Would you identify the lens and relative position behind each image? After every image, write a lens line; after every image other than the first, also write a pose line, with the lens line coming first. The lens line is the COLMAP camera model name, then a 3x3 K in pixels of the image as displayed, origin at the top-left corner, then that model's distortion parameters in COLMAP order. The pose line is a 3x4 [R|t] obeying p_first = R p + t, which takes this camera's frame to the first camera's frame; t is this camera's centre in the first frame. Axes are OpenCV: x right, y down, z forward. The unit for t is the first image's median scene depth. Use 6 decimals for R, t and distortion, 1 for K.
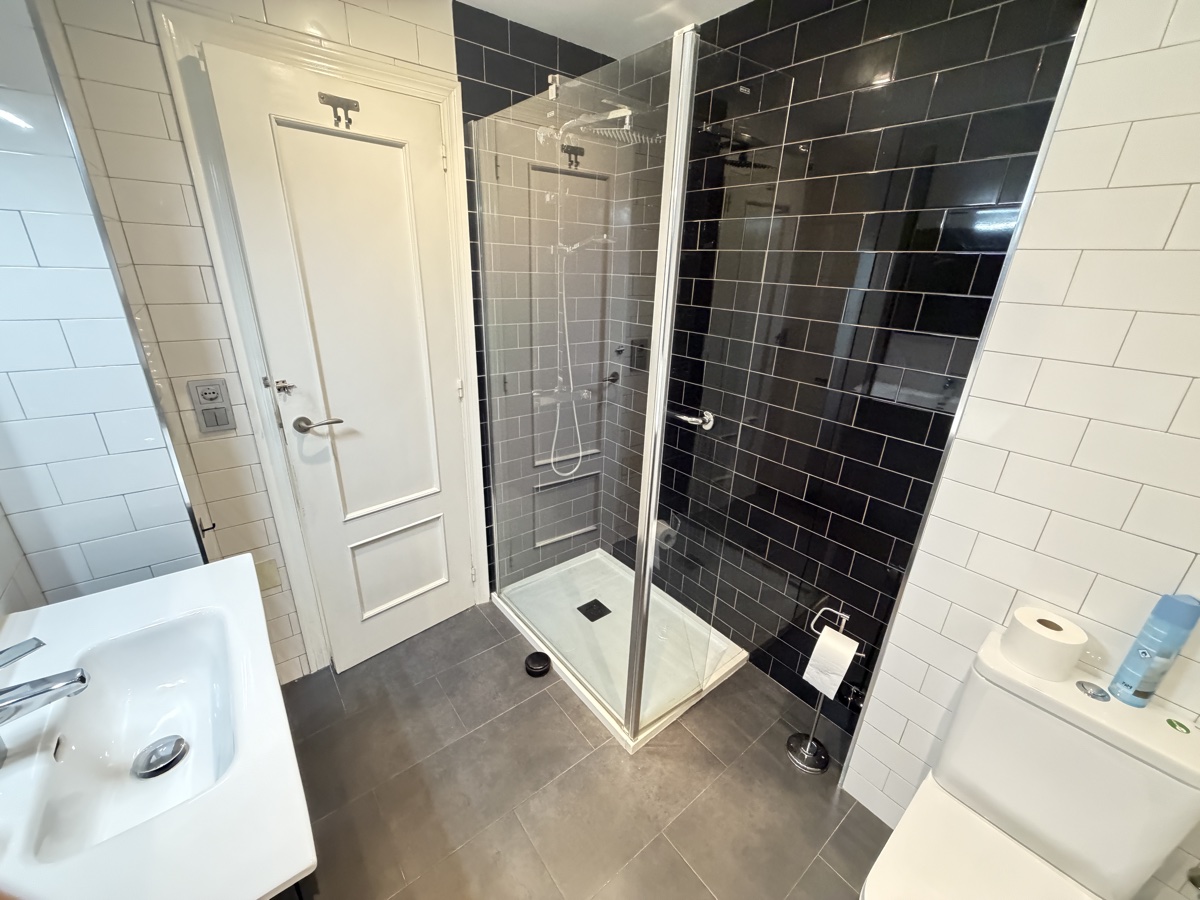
lens RADIAL K [[481.0, 0, 592.3], [0, 481.0, 450.9], [0, 0, 1]] dist [0.002244, -0.000296]
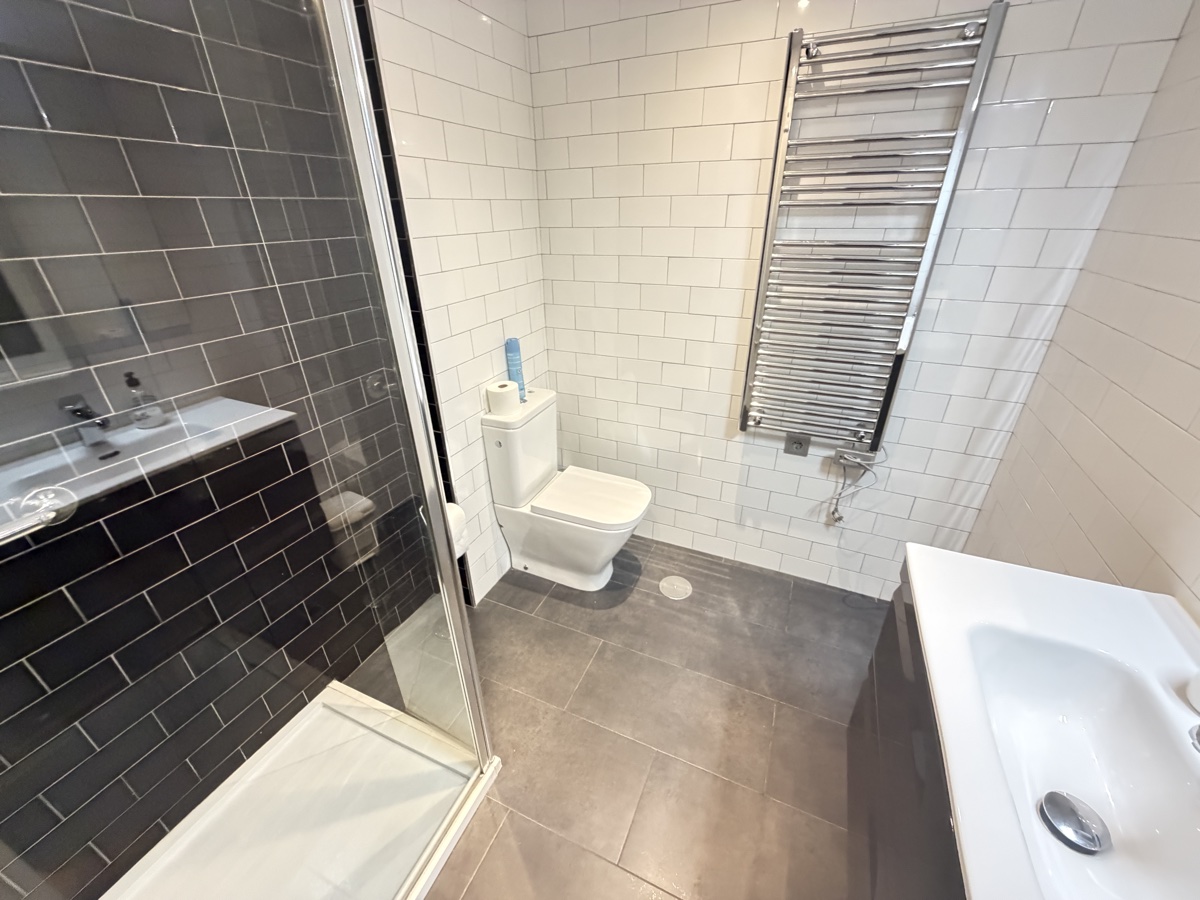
lens RADIAL K [[481.0, 0, 594.5], [0, 481.0, 449.3], [0, 0, 1]] dist [0.002244, -0.000296]
pose [[-0.458896, -0.421062, 0.782382, -0.474416], [0.331010, 0.736162, 0.590337, -0.276273], [-0.824528, 0.529880, -0.198446, 0.782436]]
